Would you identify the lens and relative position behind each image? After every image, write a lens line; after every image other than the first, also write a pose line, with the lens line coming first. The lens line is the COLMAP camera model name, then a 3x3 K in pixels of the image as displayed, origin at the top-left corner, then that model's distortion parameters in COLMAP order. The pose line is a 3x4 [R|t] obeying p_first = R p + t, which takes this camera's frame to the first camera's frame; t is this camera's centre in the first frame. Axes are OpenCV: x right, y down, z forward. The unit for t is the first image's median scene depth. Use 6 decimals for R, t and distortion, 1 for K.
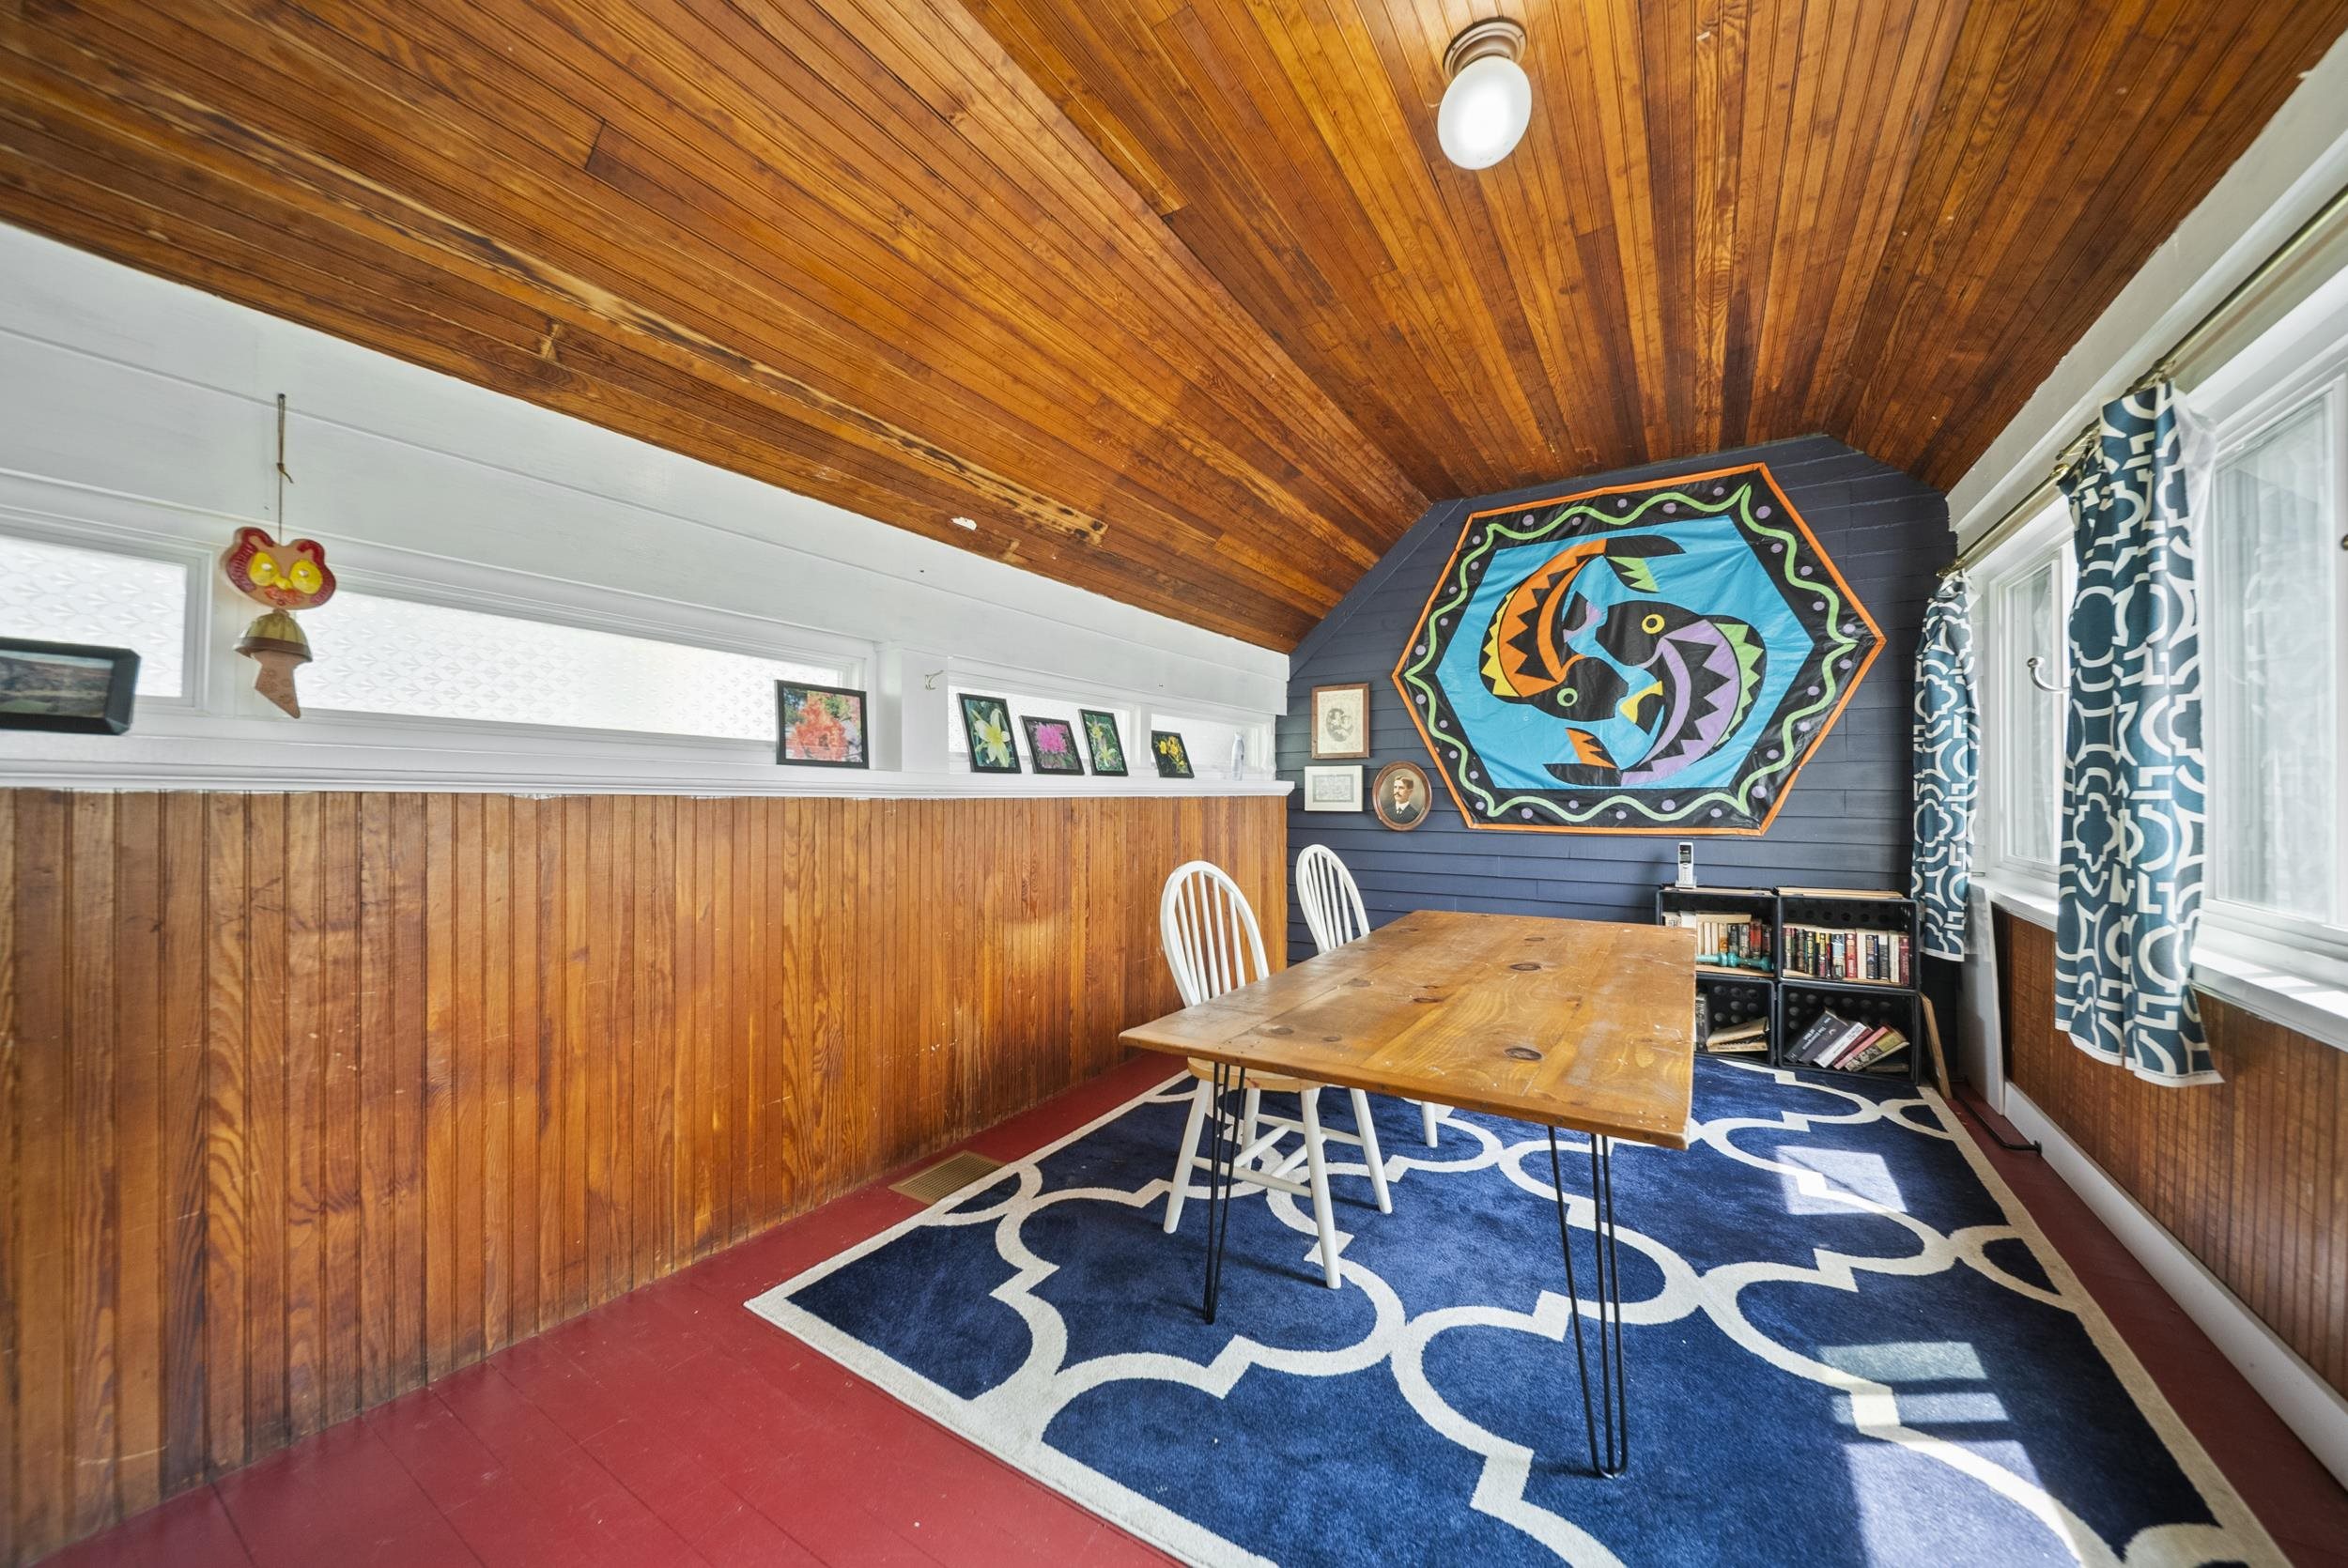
lens RADIAL K [[832.6, 0, 1176.6], [0, 832.6, 786.6], [0, 0, 1]] dist [-0.001943, -0.000459]
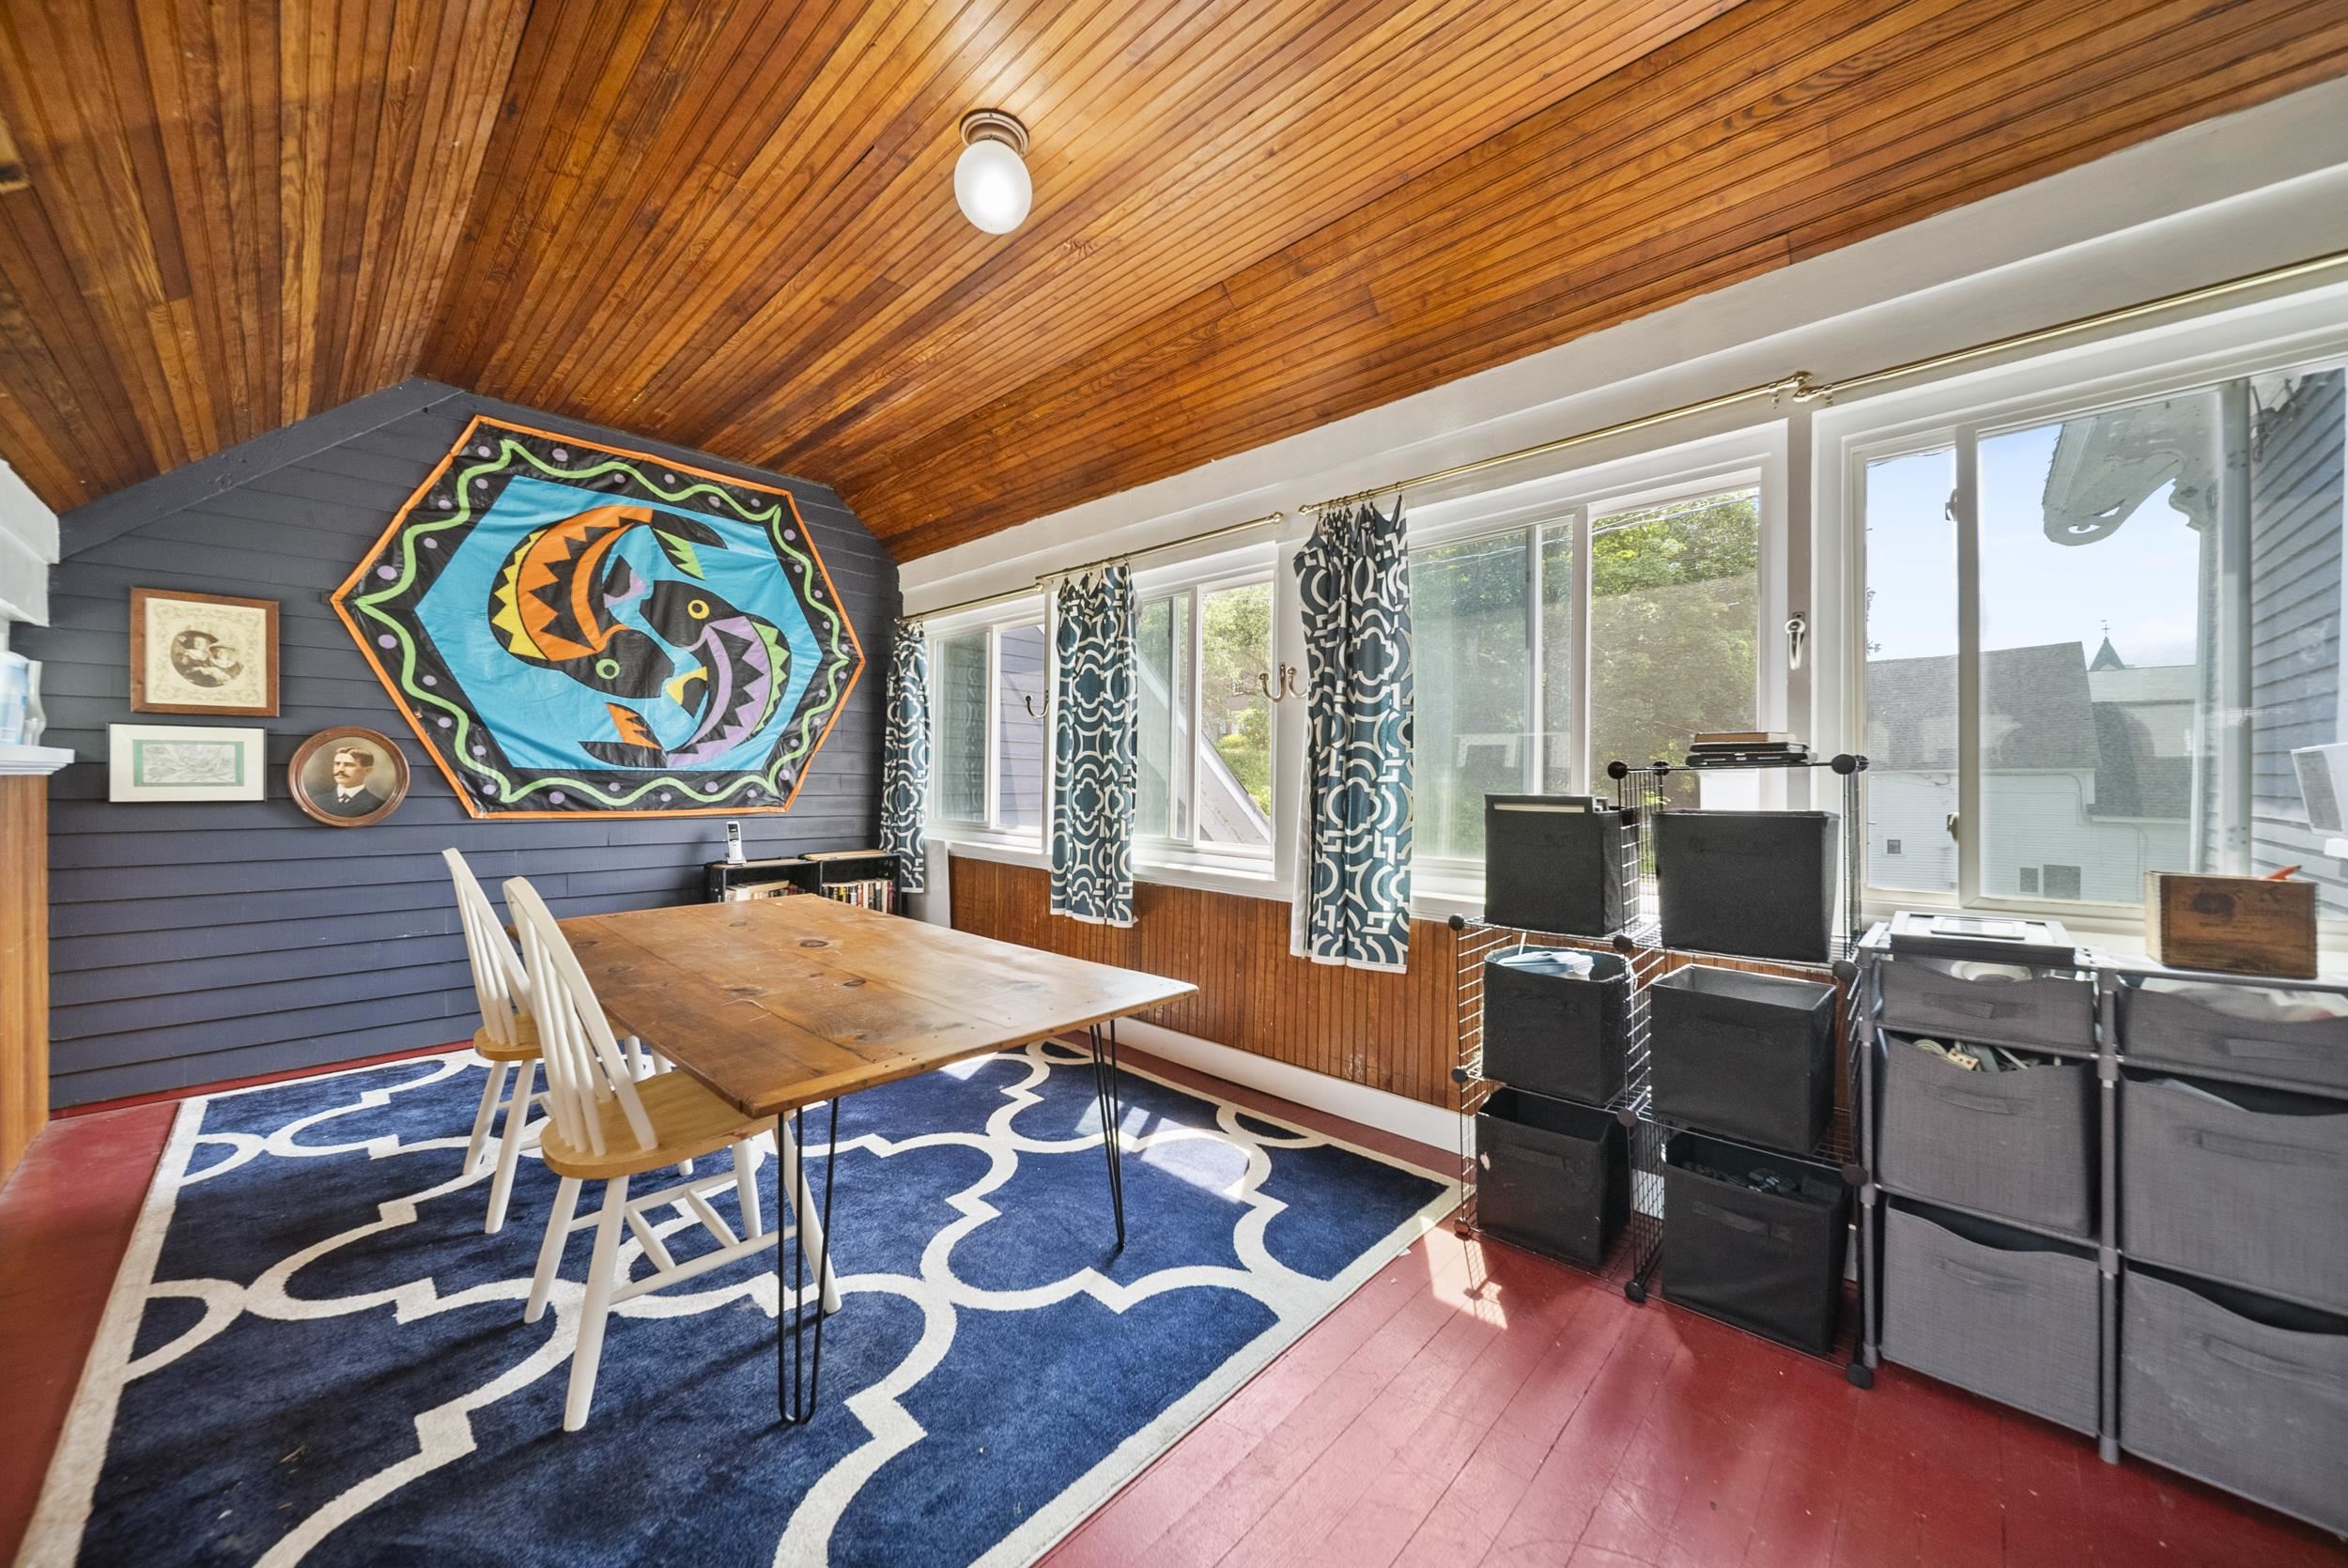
lens RADIAL K [[832.6, 0, 1170.1], [0, 832.6, 787.9], [0, 0, 1]] dist [-0.001943, -0.000459]
pose [[0.200607, -0.008841, 0.979632, -0.329921], [-0.015418, 0.999807, 0.012181, 0.002156], [-0.979551, -0.017547, 0.200432, 0.236729]]
